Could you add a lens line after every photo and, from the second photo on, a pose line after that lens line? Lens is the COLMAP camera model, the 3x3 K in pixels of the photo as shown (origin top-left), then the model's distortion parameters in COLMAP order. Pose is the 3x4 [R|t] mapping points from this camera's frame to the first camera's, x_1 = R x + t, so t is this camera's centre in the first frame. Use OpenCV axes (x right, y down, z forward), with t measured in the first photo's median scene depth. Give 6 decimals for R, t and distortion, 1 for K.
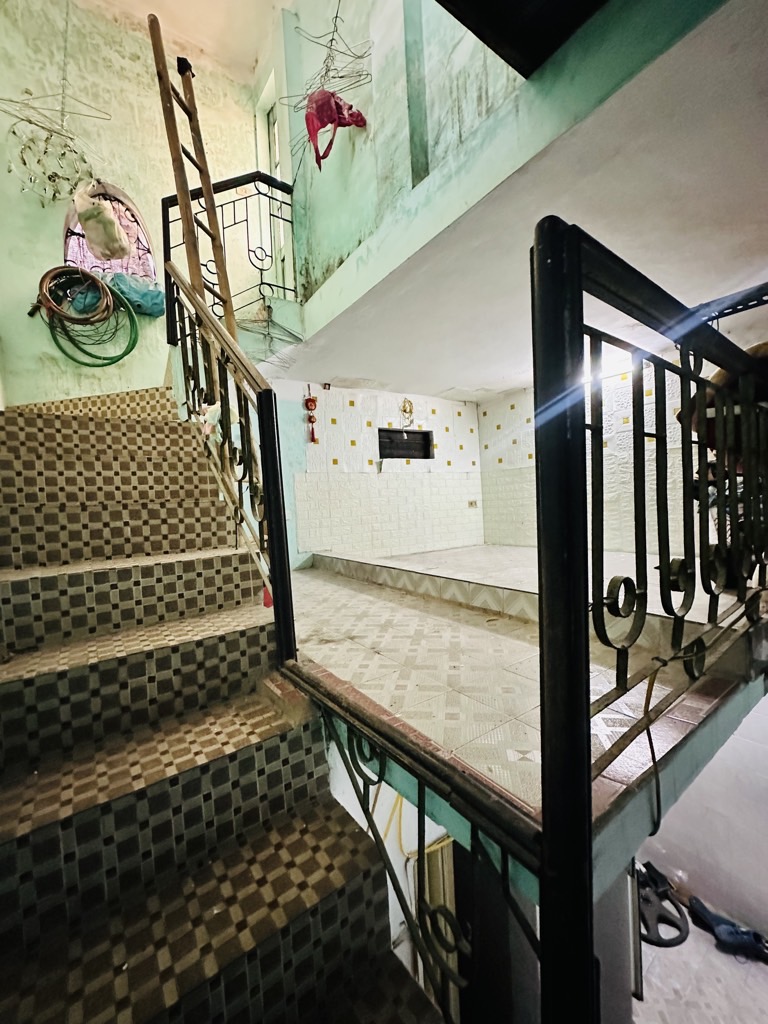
lens RADIAL K [[406.5, 0, 385.9], [0, 406.5, 512.8], [0, 0, 1]] dist [-0.004540, 0.001260]
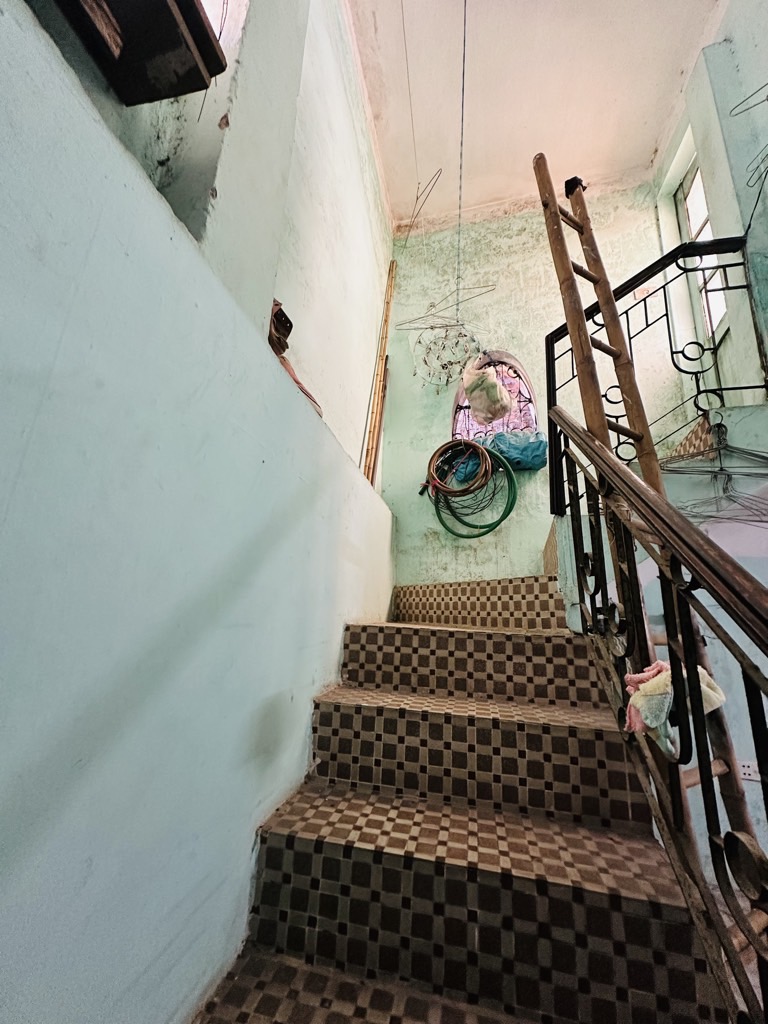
lens RADIAL K [[406.5, 0, 384.1], [0, 406.5, 508.5], [0, 0, 1]] dist [-0.004540, 0.001260]
pose [[0.650625, -0.108473, -0.751612, -0.186277], [-0.106751, 0.966854, -0.231945, -0.218992], [0.751859, 0.231144, 0.617479, 0.327593]]
